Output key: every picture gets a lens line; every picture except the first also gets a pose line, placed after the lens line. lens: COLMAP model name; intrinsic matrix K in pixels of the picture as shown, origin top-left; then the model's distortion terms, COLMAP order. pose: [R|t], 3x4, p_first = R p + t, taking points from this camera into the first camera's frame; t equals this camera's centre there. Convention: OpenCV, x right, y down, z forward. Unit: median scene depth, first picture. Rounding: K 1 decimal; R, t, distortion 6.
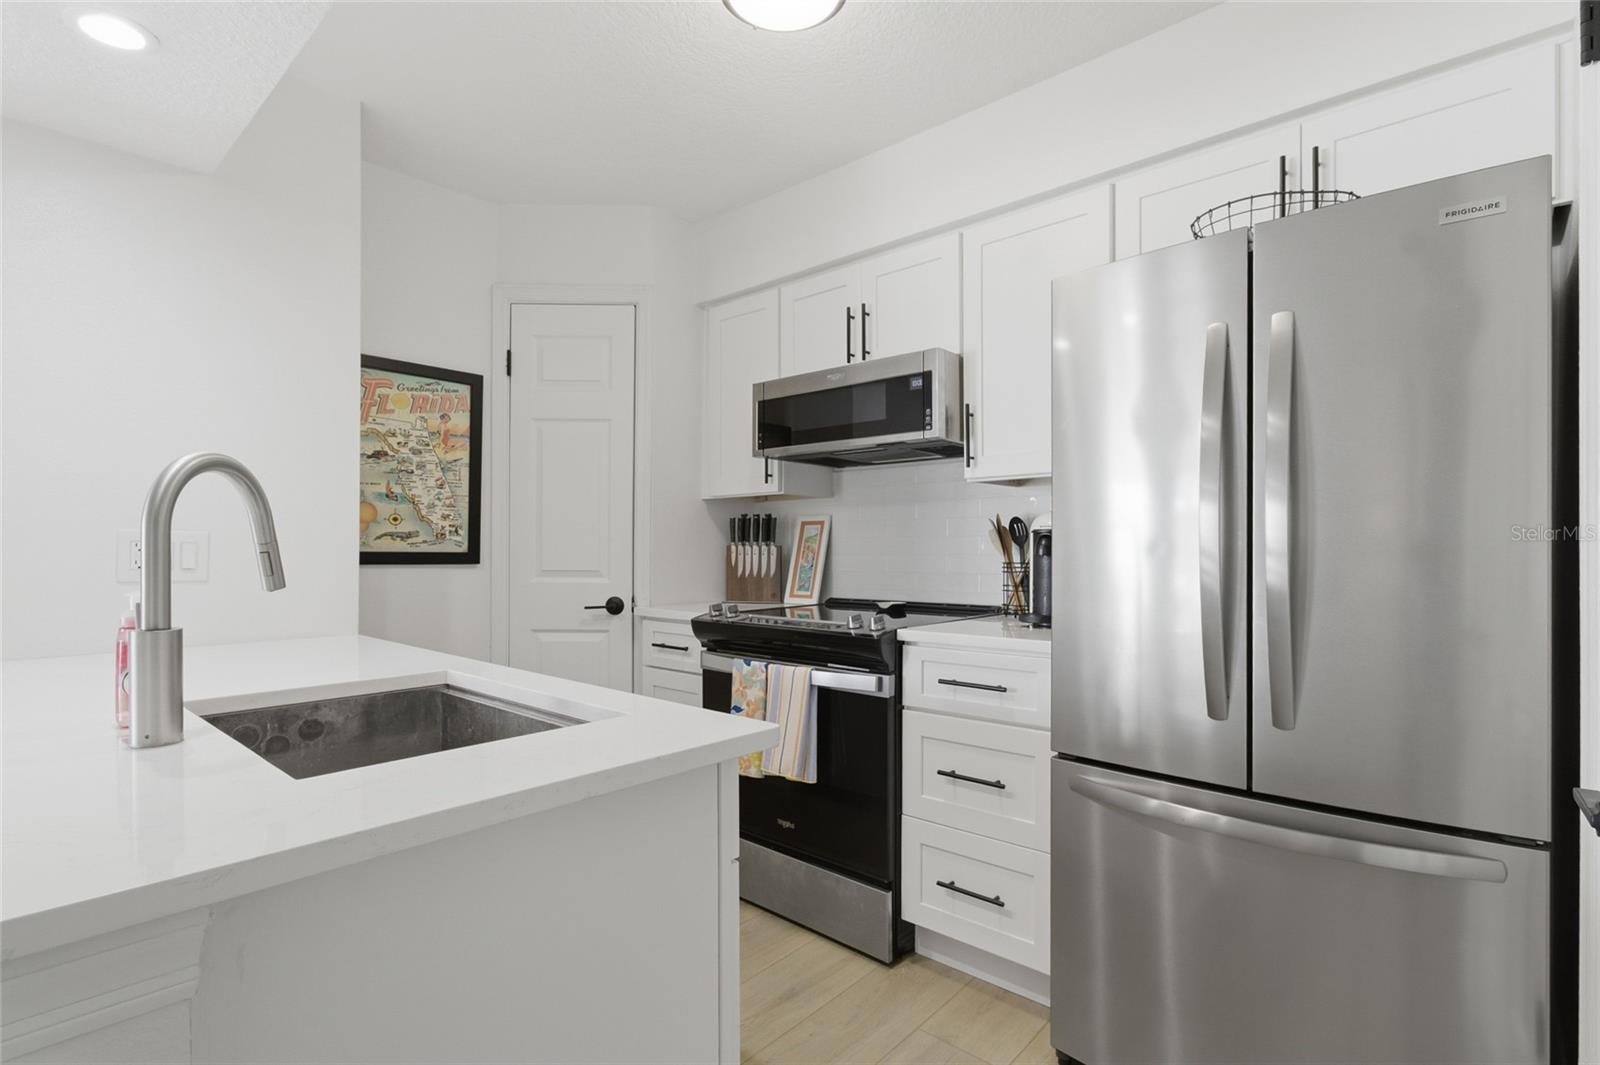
lens RADIAL K [[764.8, 0, 804.6], [0, 764.8, 557.2], [0, 0, 1]] dist [-0.022241, 0.006430]
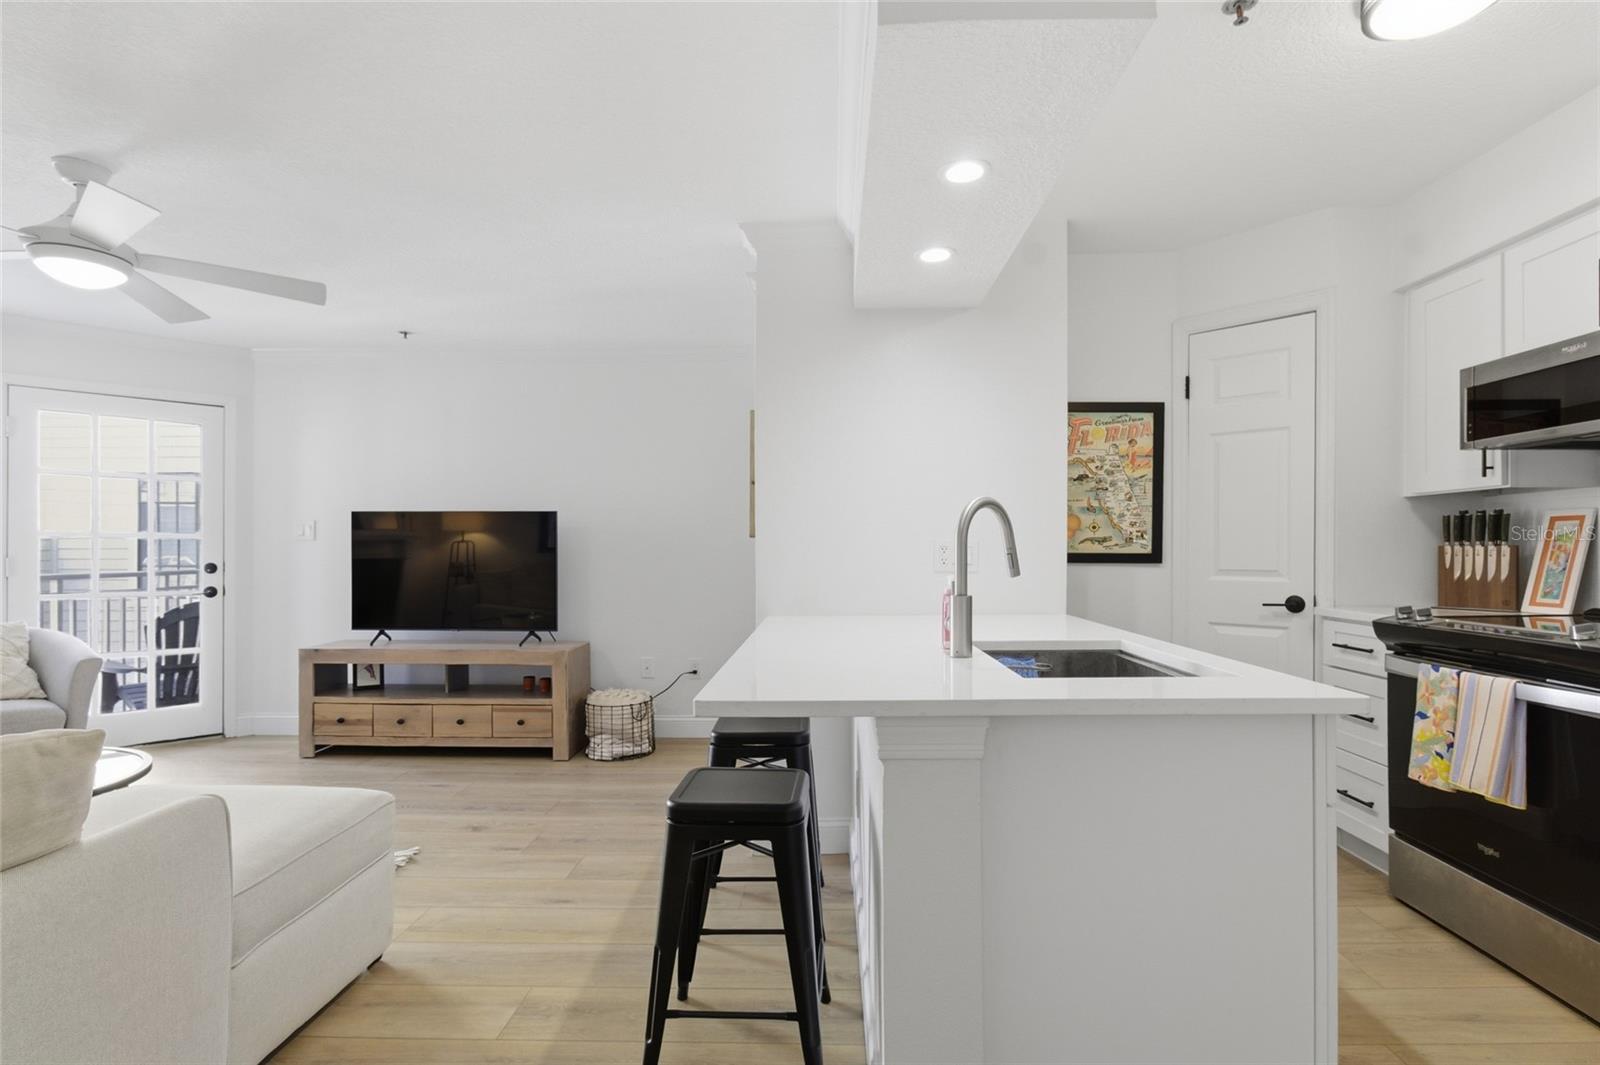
lens RADIAL K [[764.8, 0, 790.1], [0, 764.8, 559.8], [0, 0, 1]] dist [-0.022241, 0.006430]
pose [[0.632156, 0.005995, -0.774818, 0.123601], [-0.003146, 0.999982, 0.005170, -0.000766], [0.774835, -0.000830, 0.632164, -0.190706]]
